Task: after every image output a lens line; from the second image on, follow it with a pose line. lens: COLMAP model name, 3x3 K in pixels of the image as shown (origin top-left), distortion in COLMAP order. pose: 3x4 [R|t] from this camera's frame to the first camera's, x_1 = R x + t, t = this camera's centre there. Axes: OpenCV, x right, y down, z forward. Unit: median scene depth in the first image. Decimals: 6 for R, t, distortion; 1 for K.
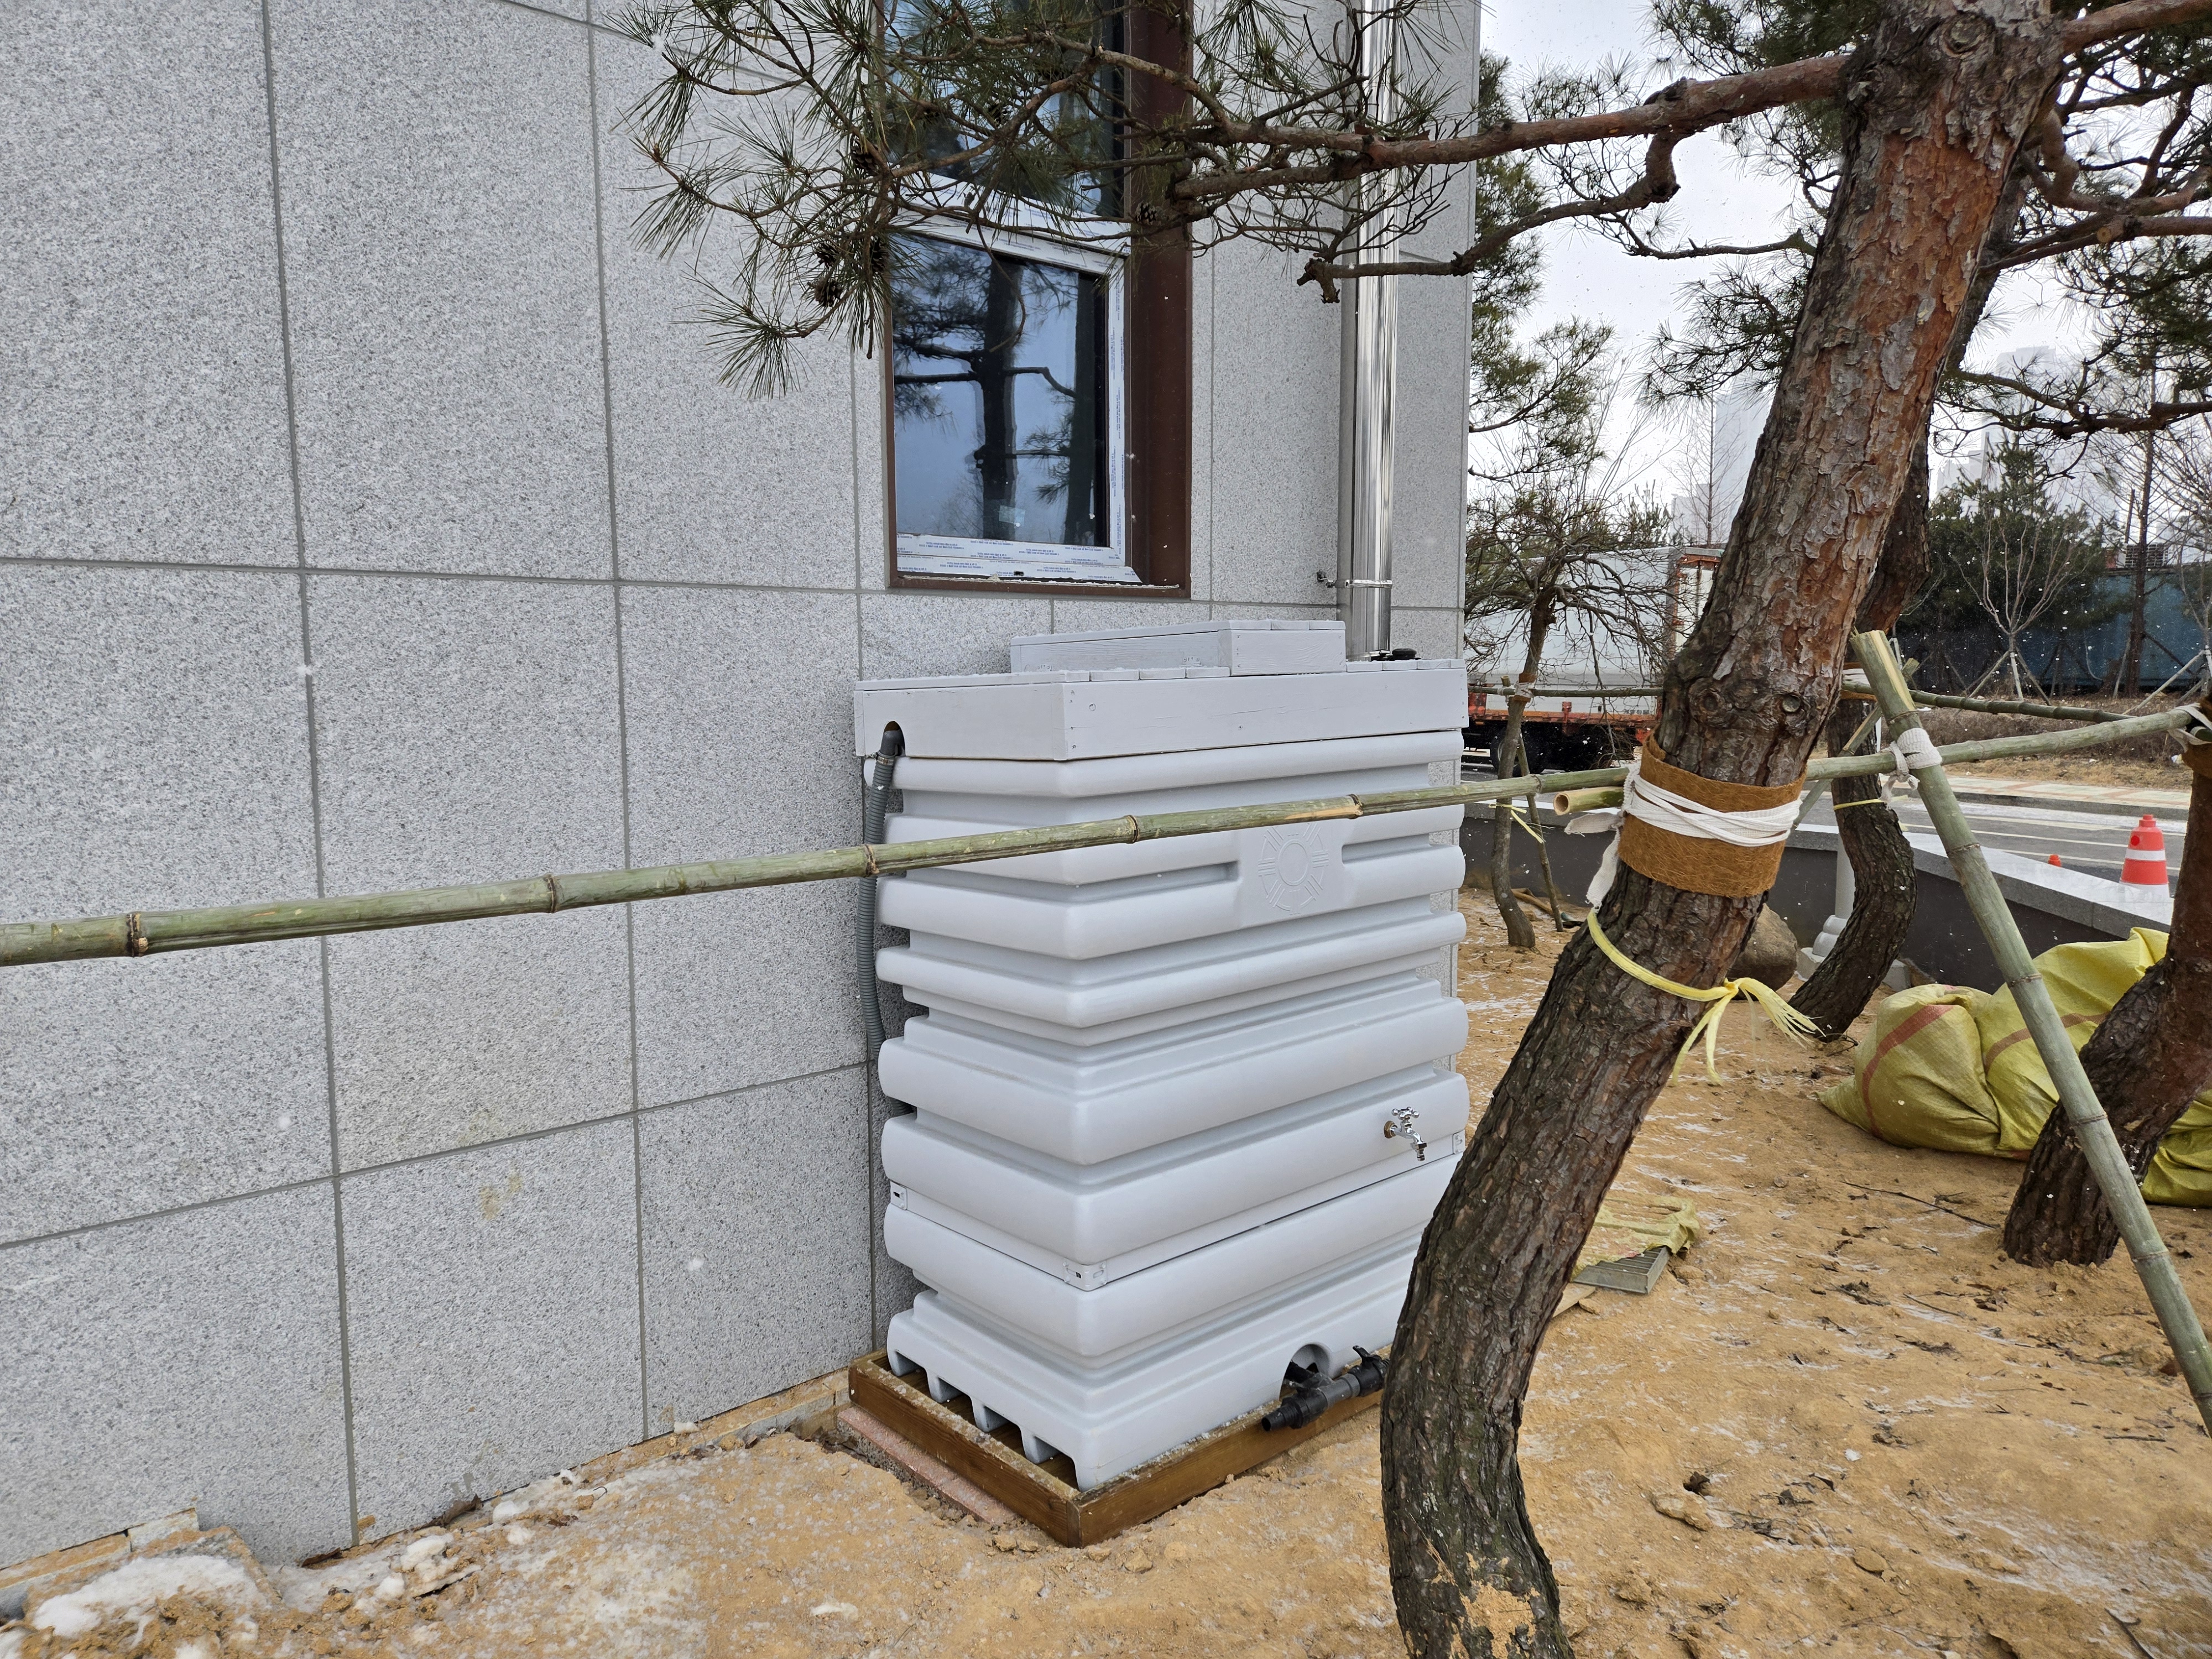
lens RADIAL K [[1487.6, 0, 1106.5], [0, 1487.6, 832.9], [0, 0, 1]] dist [0.028656, -0.036859]
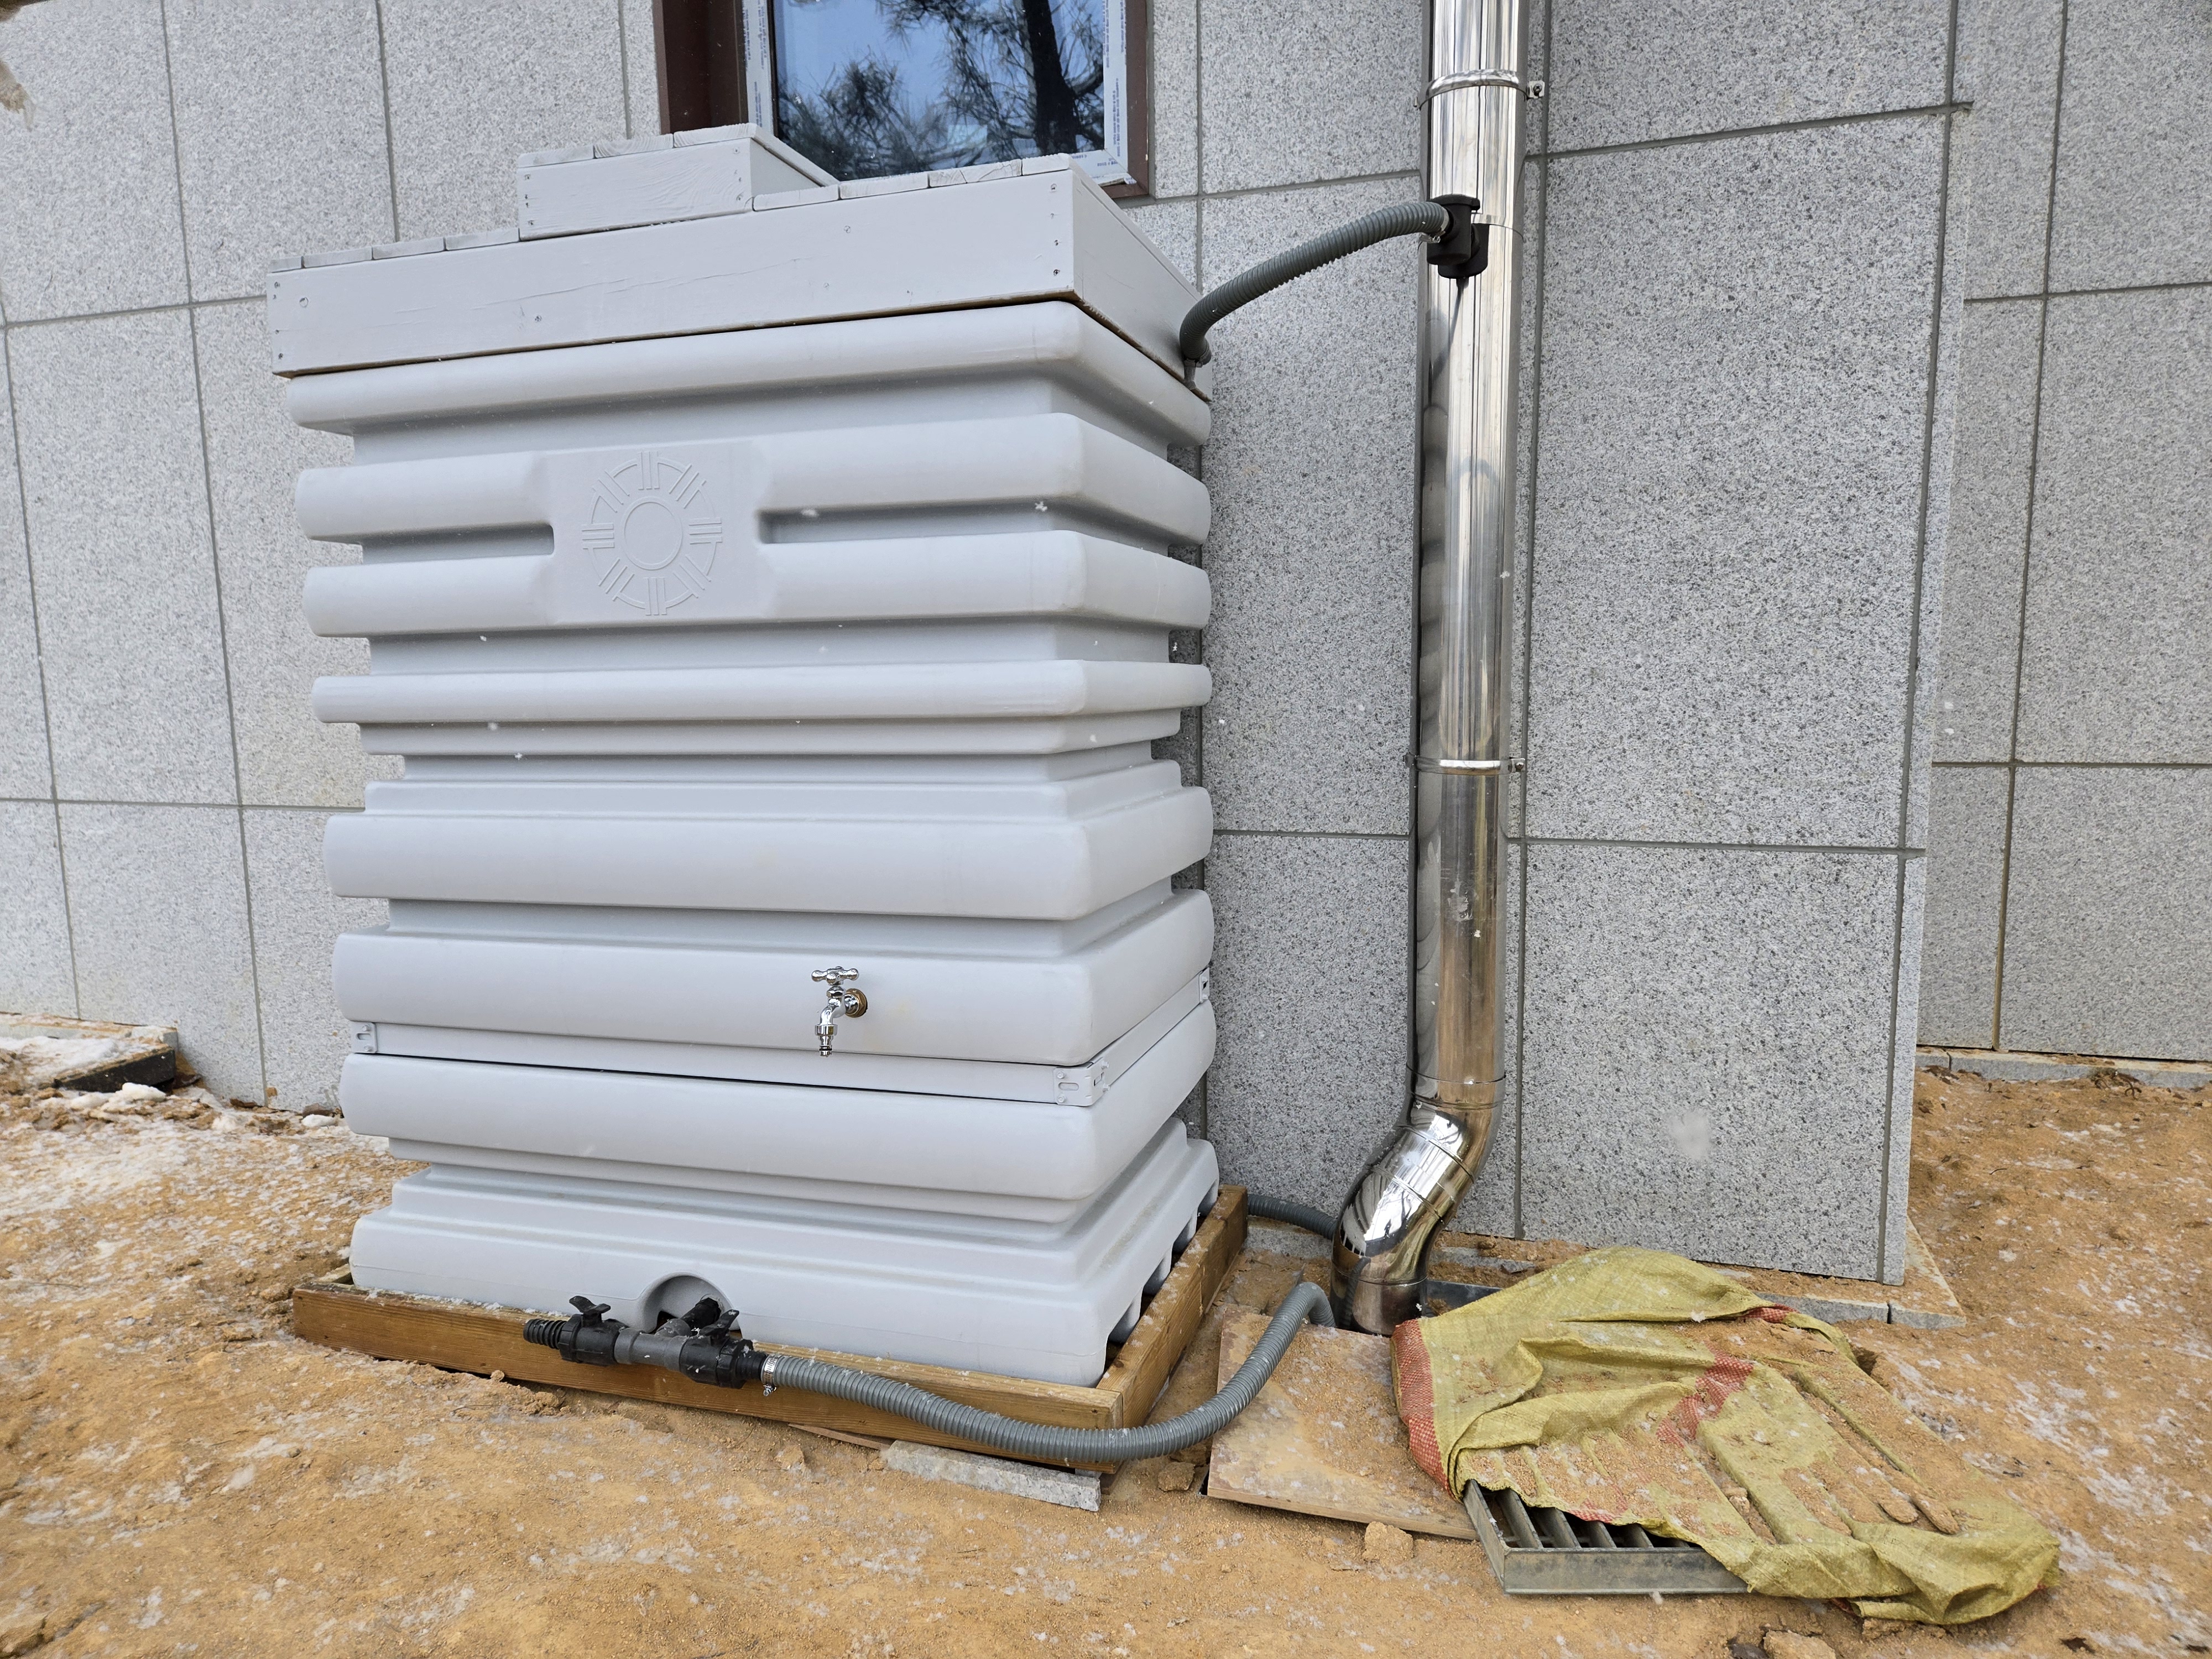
lens RADIAL K [[1487.6, 0, 1063.7], [0, 1487.6, 866.3], [0, 0, 1]] dist [0.028656, -0.036859]
pose [[0.508465, 0.128661, -0.851417, 0.911135], [-0.084967, 0.991445, 0.099079, 0.097833], [0.856881, 0.021964, 0.515047, 0.953001]]
